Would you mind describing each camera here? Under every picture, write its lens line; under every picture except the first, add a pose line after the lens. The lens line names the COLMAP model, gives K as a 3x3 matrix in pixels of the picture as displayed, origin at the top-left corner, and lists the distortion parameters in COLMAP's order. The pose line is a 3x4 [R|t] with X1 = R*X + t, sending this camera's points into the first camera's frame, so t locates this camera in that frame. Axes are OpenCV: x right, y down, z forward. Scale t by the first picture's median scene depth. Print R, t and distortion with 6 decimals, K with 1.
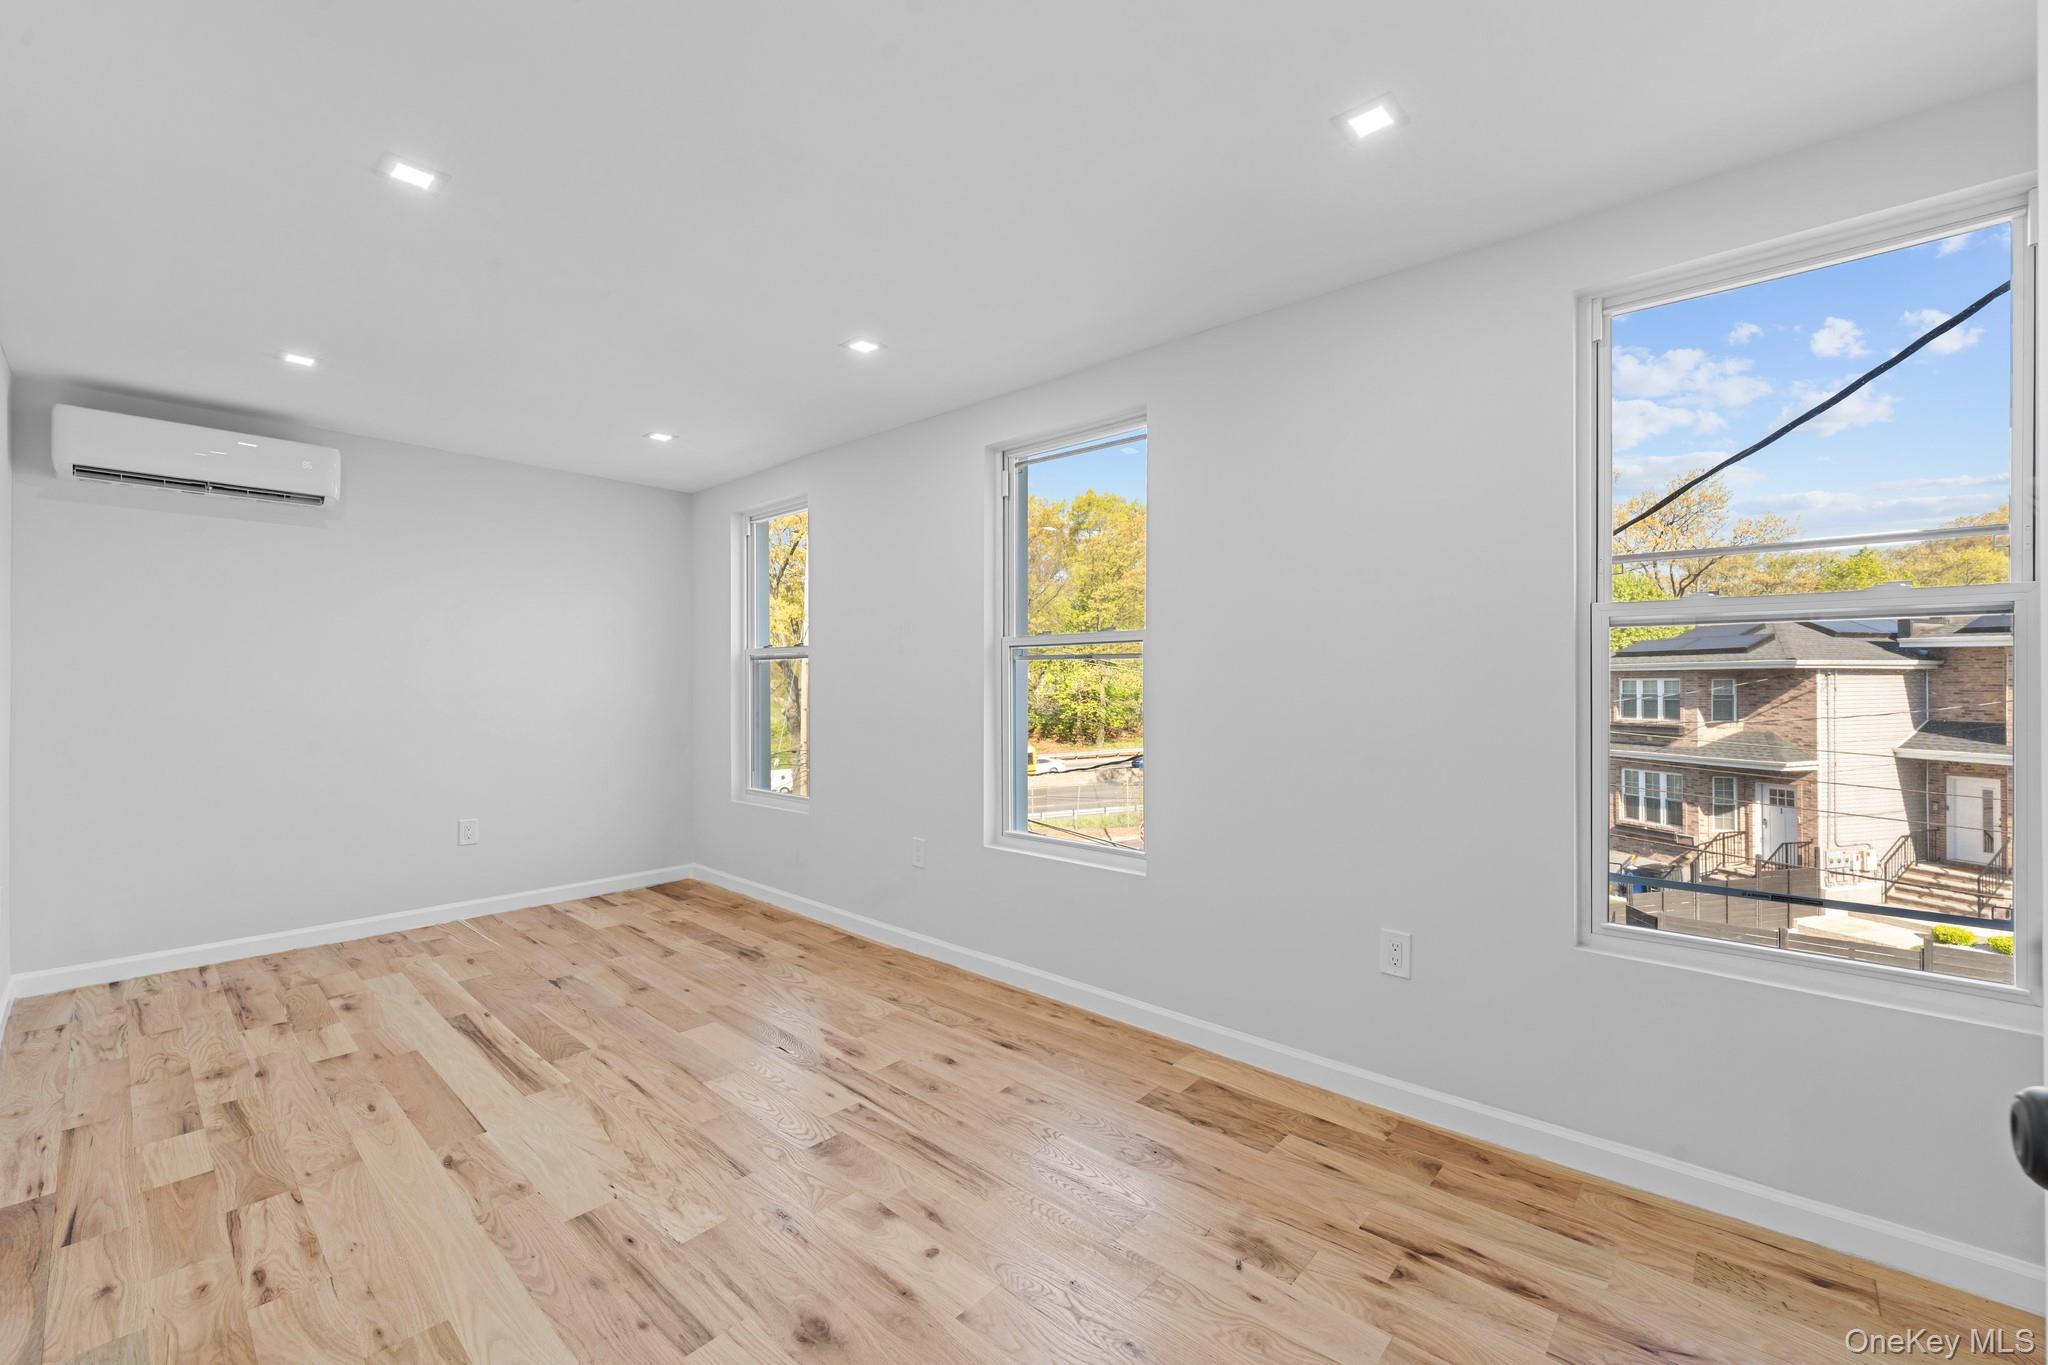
lens RADIAL K [[822.2, 0, 1020.8], [0, 822.2, 684.6], [0, 0, 1]] dist [0.002006, 0.000093]
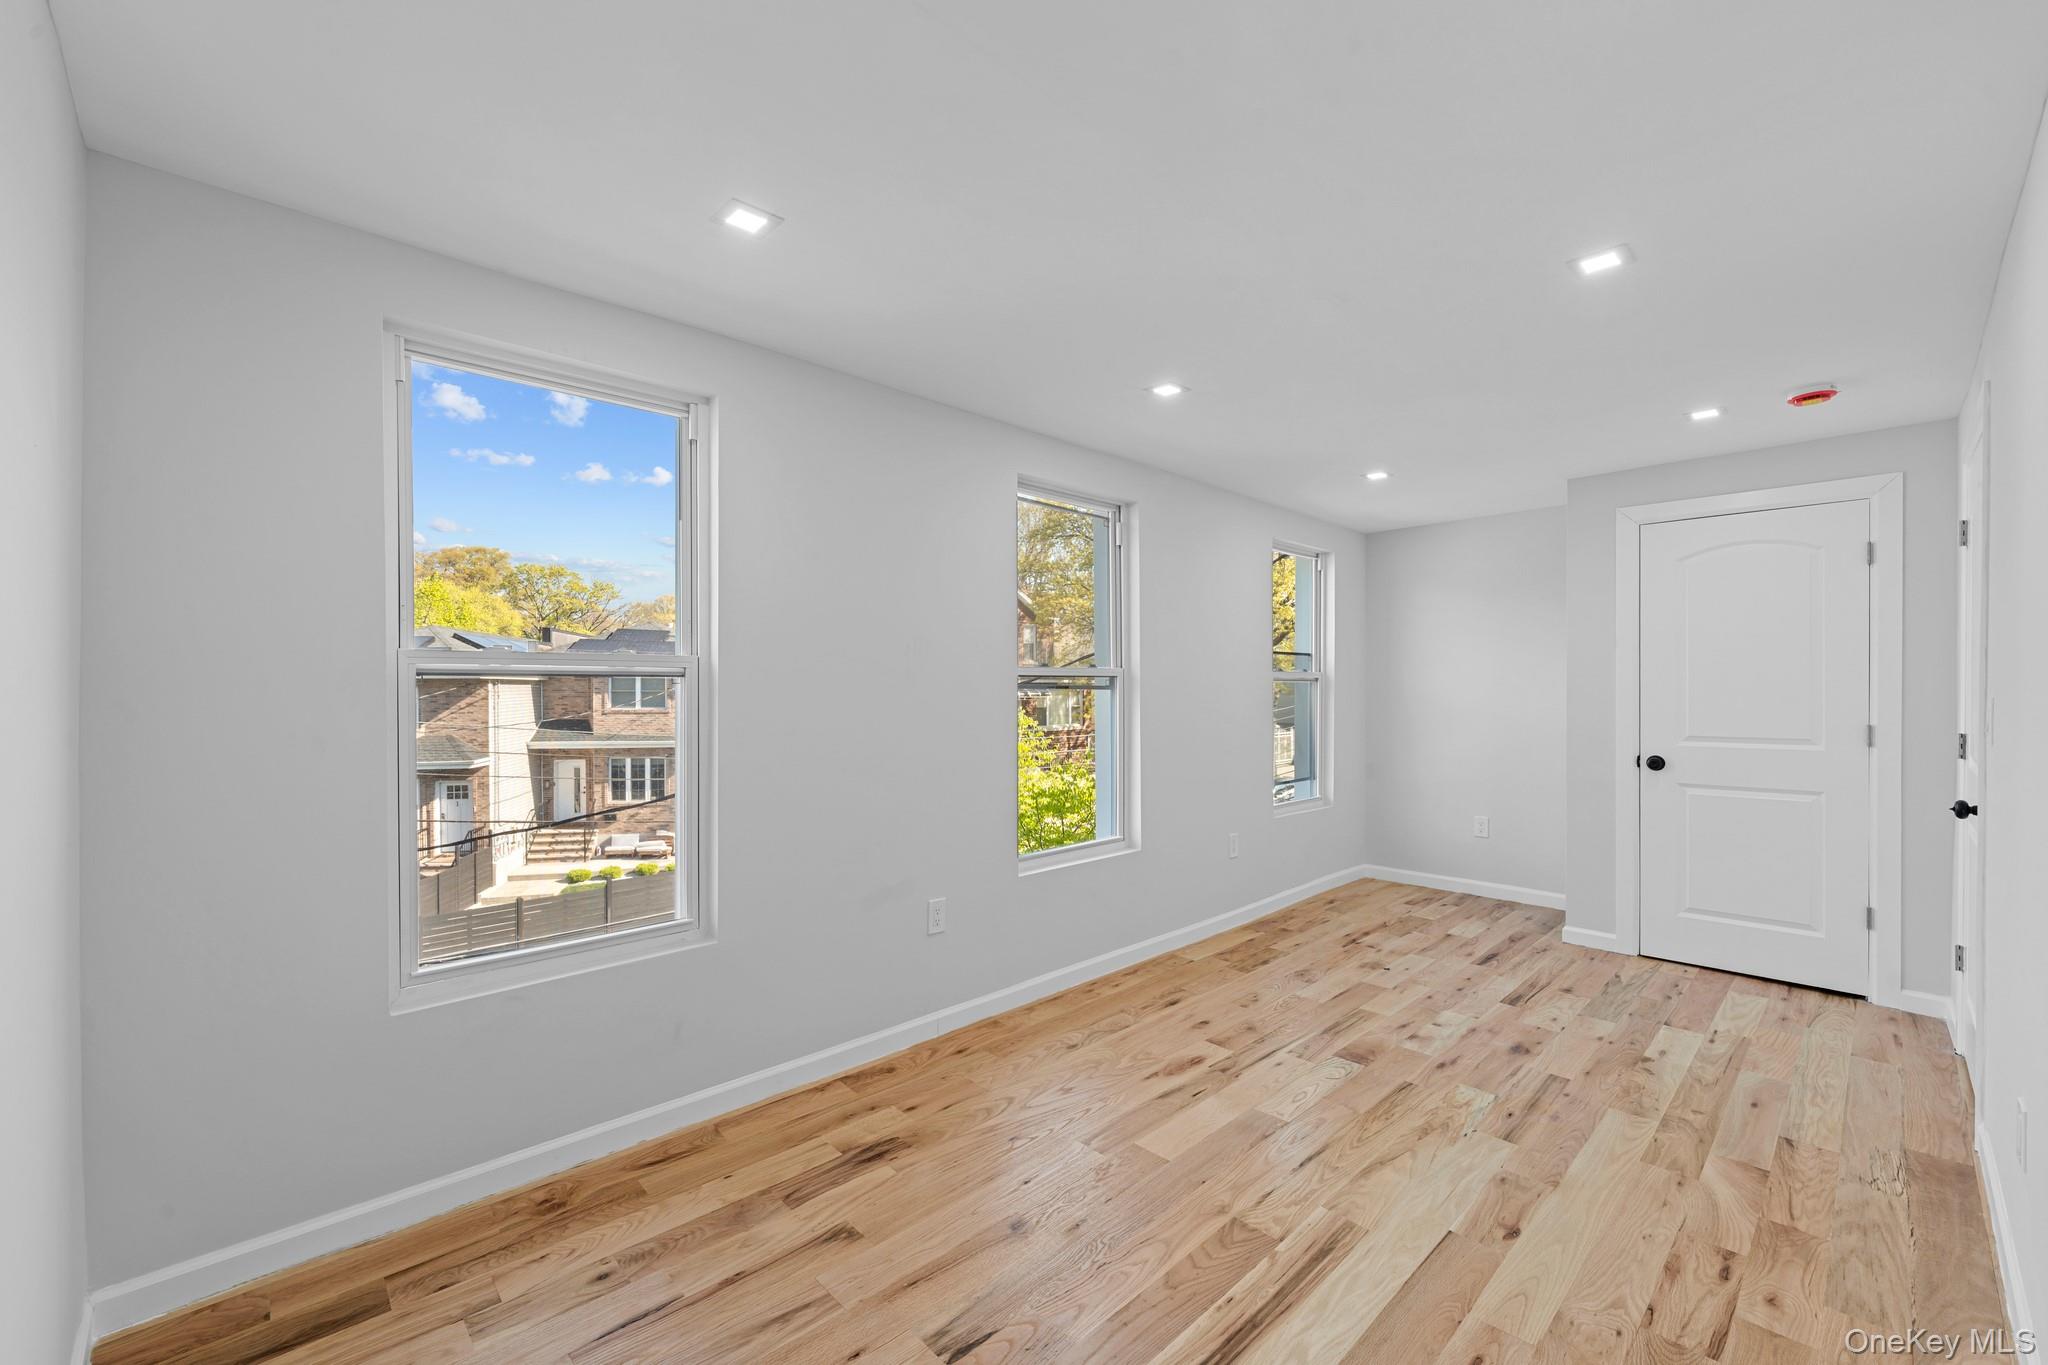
lens RADIAL K [[822.2, 0, 1024.7], [0, 822.2, 685.0], [0, 0, 1]] dist [0.002006, 0.000093]
pose [[0.082672, 0.003543, 0.996571, -0.866694], [0.002582, 0.999990, -0.003770, -0.026183], [-0.996573, 0.002885, 0.082662, 0.758973]]
